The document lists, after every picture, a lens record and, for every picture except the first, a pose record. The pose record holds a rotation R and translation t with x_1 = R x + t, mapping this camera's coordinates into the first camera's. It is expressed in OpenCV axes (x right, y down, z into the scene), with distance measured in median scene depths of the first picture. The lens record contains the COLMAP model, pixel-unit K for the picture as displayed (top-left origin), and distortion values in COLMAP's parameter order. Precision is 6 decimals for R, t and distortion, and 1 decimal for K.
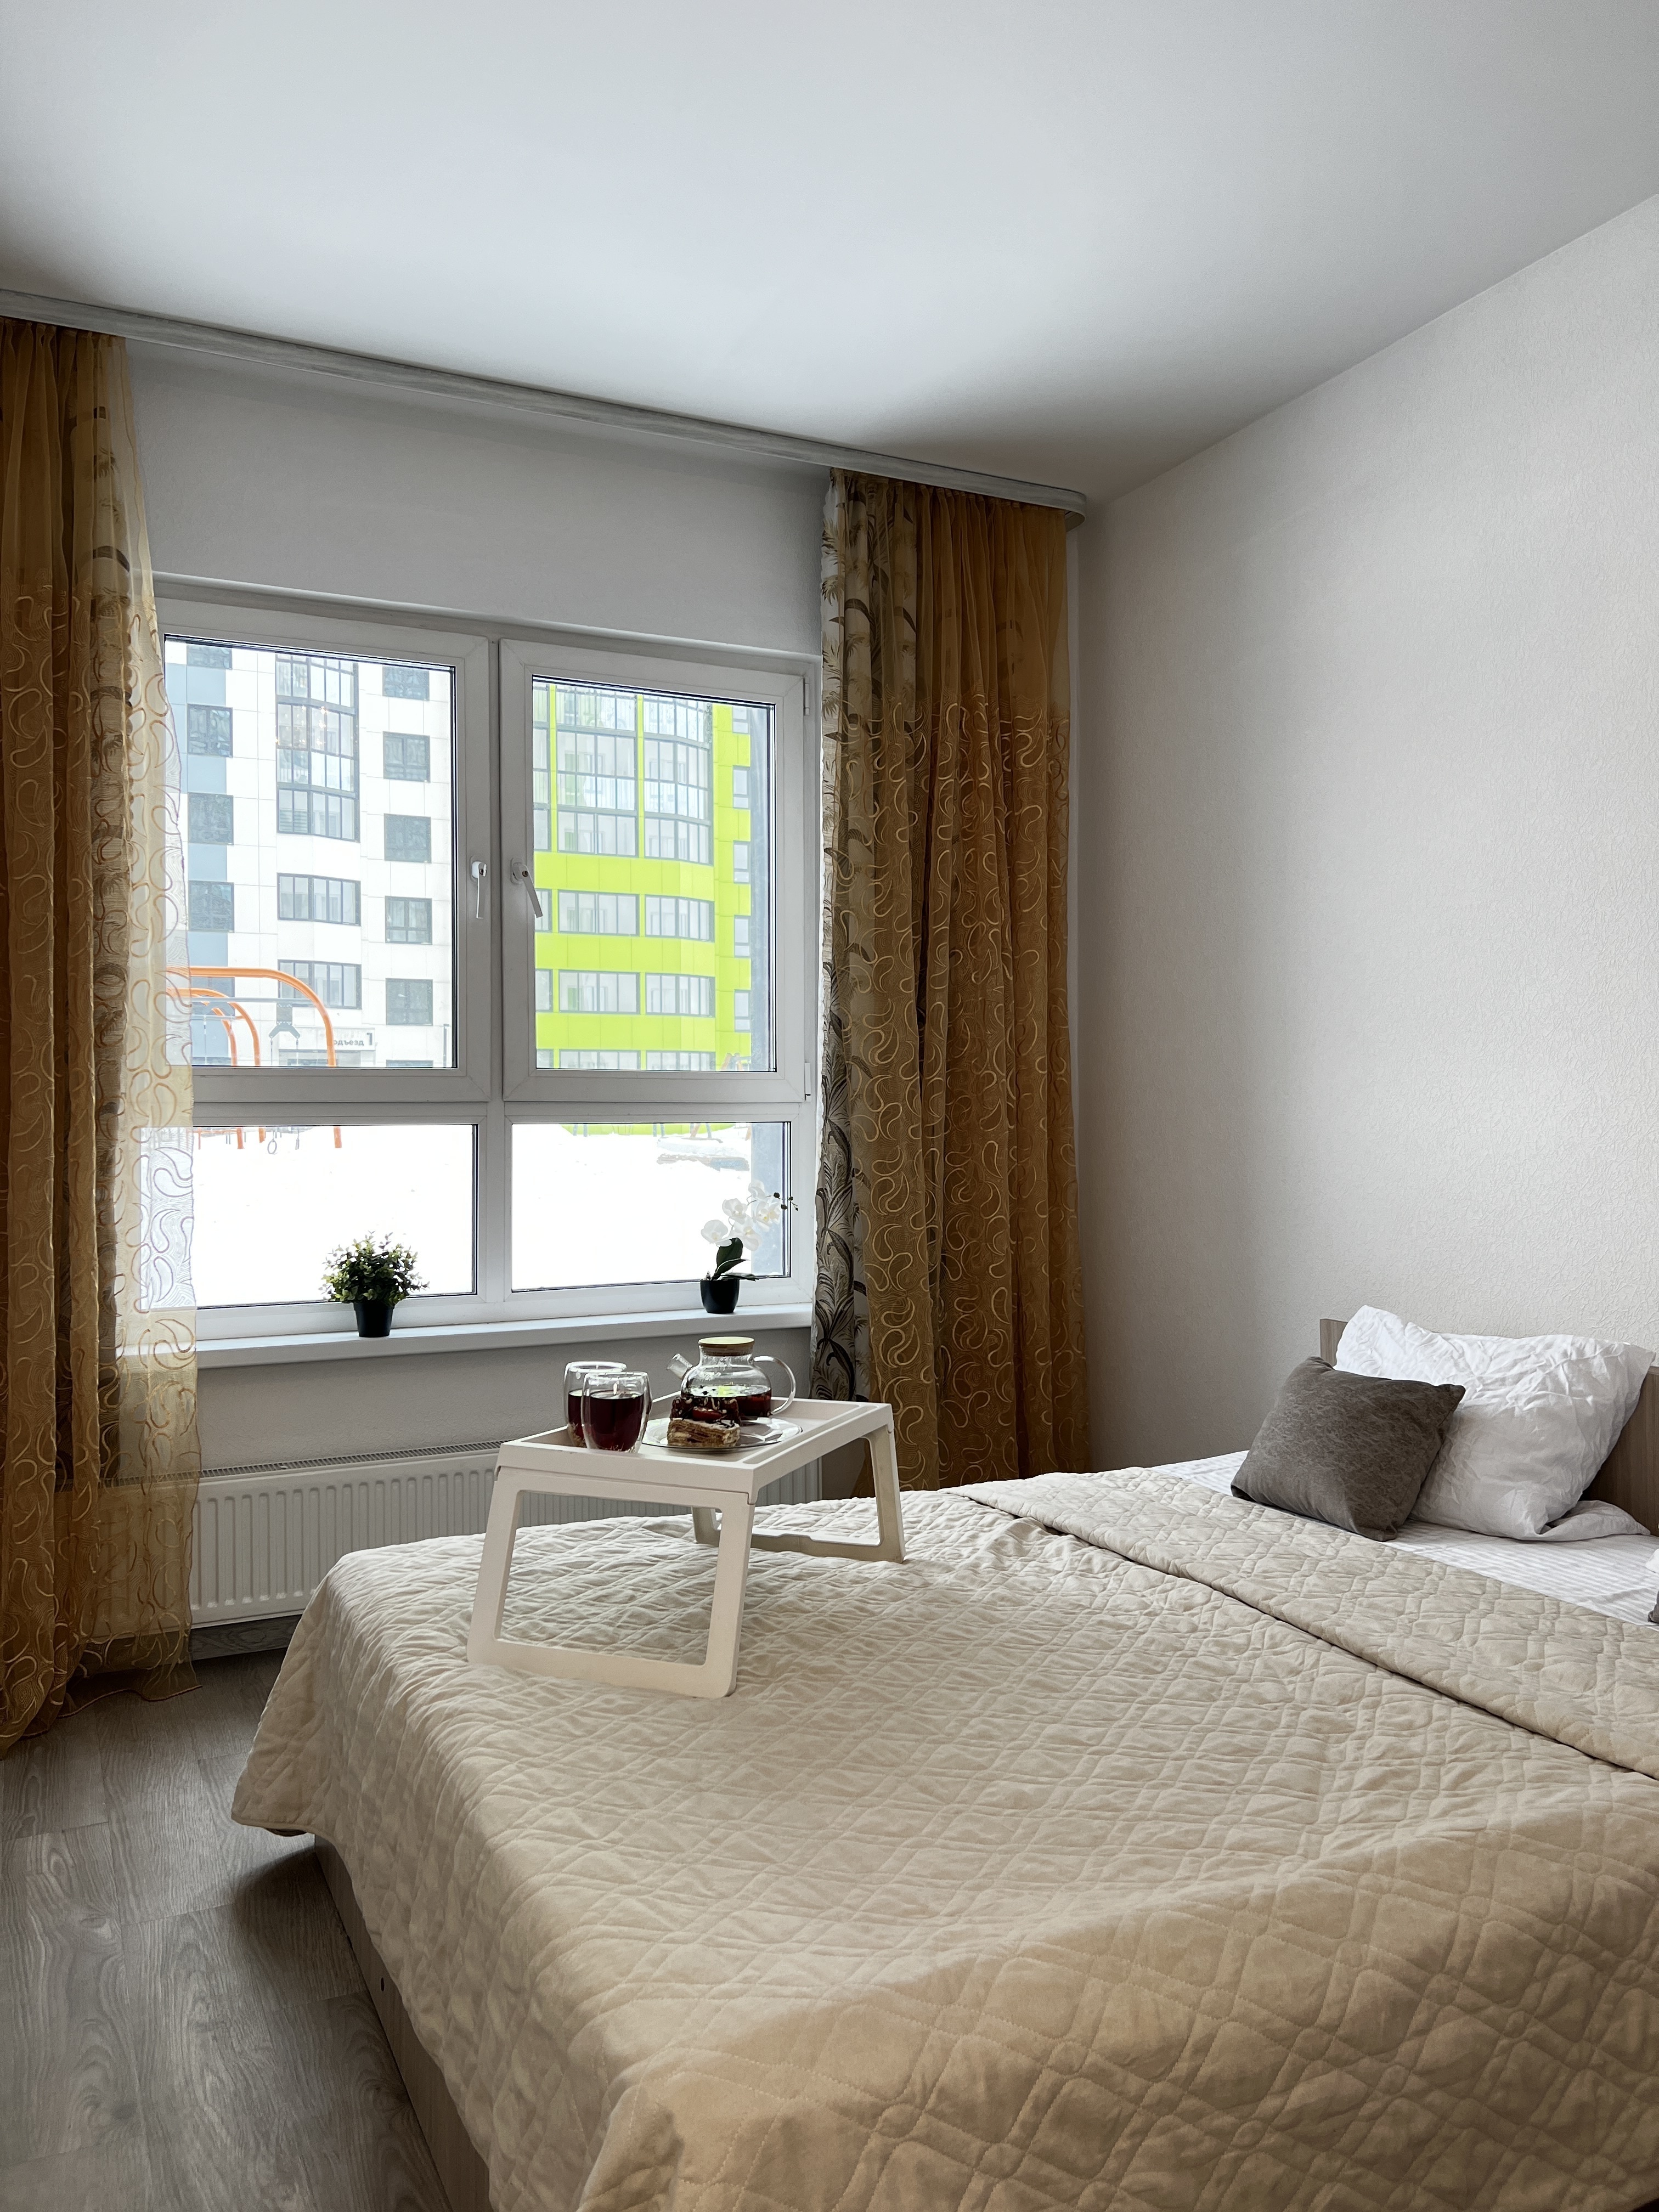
lens RADIAL K [[1669.6, 0, 825.5], [0, 1669.6, 1103.4], [0, 0, 1]] dist [0.069216, -0.080568]
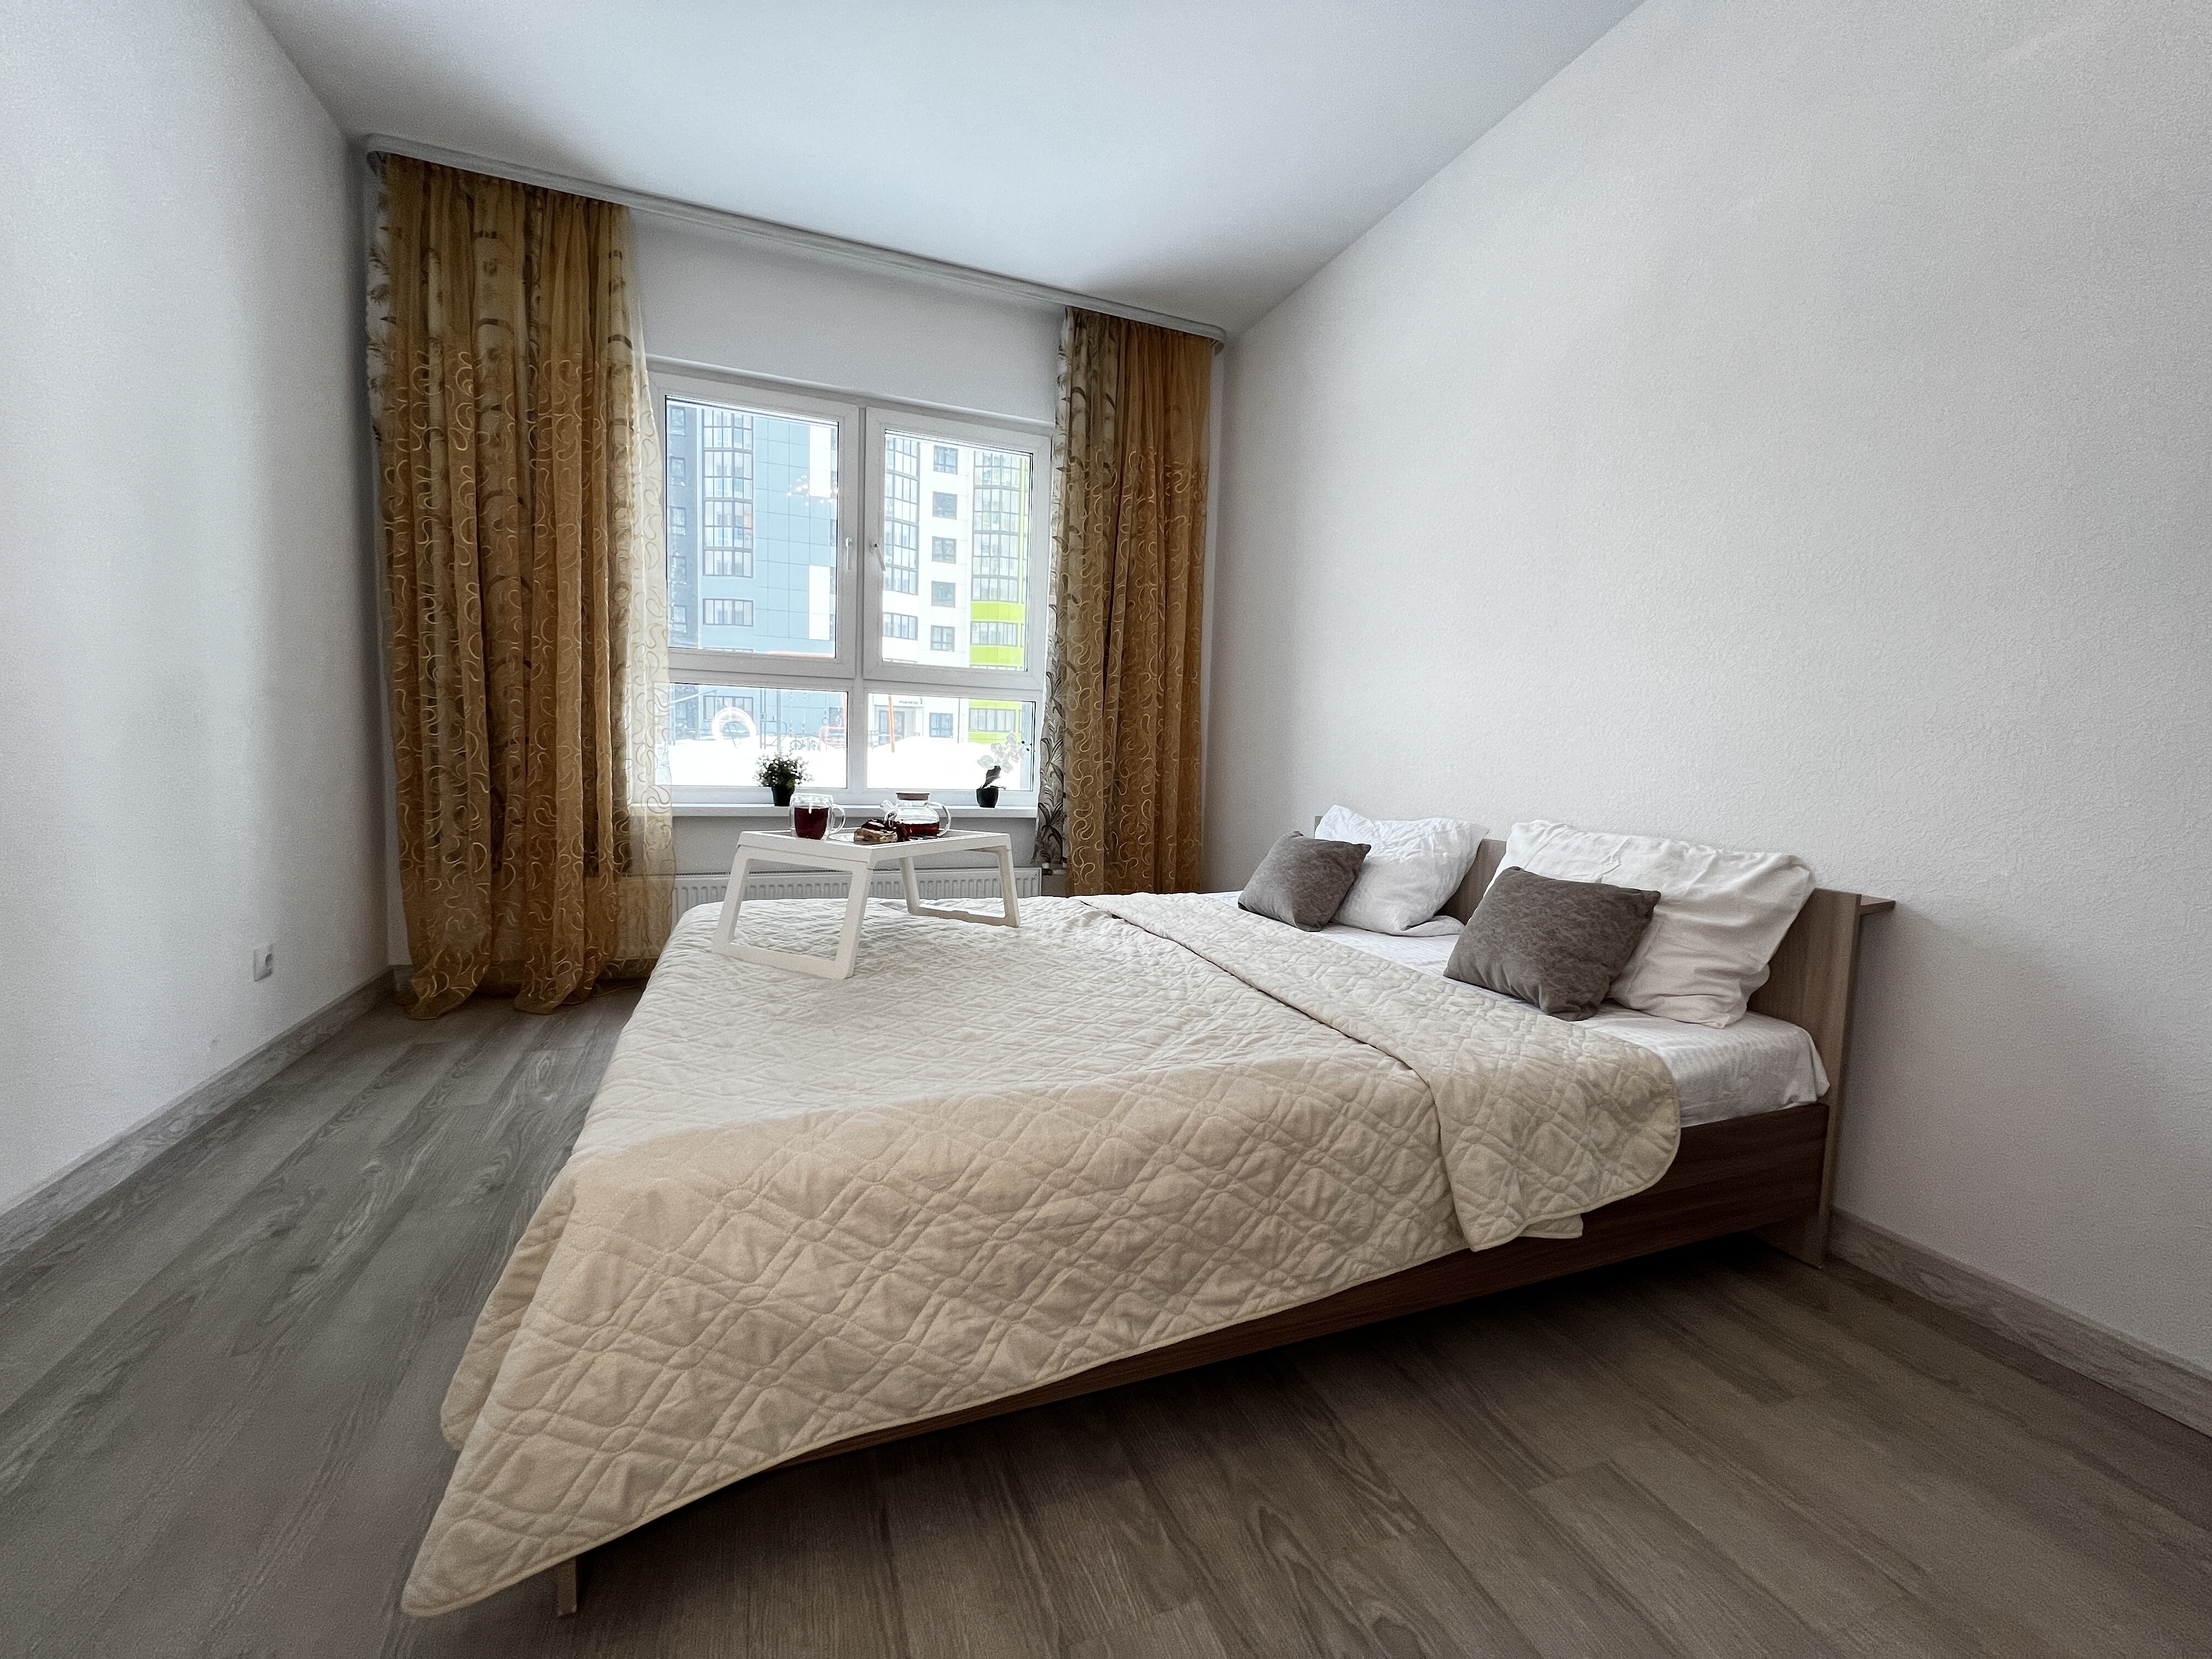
lens RADIAL K [[886.0, 0, 1103.7], [0, 886.0, 824.0], [0, 0, 1]] dist [-0.000027, 0.000079]
pose [[0.996480, 0.043458, -0.071683, 0.212567], [-0.037171, 0.995531, 0.086813, 0.097054], [0.075136, -0.083843, 0.993642, 0.139196]]
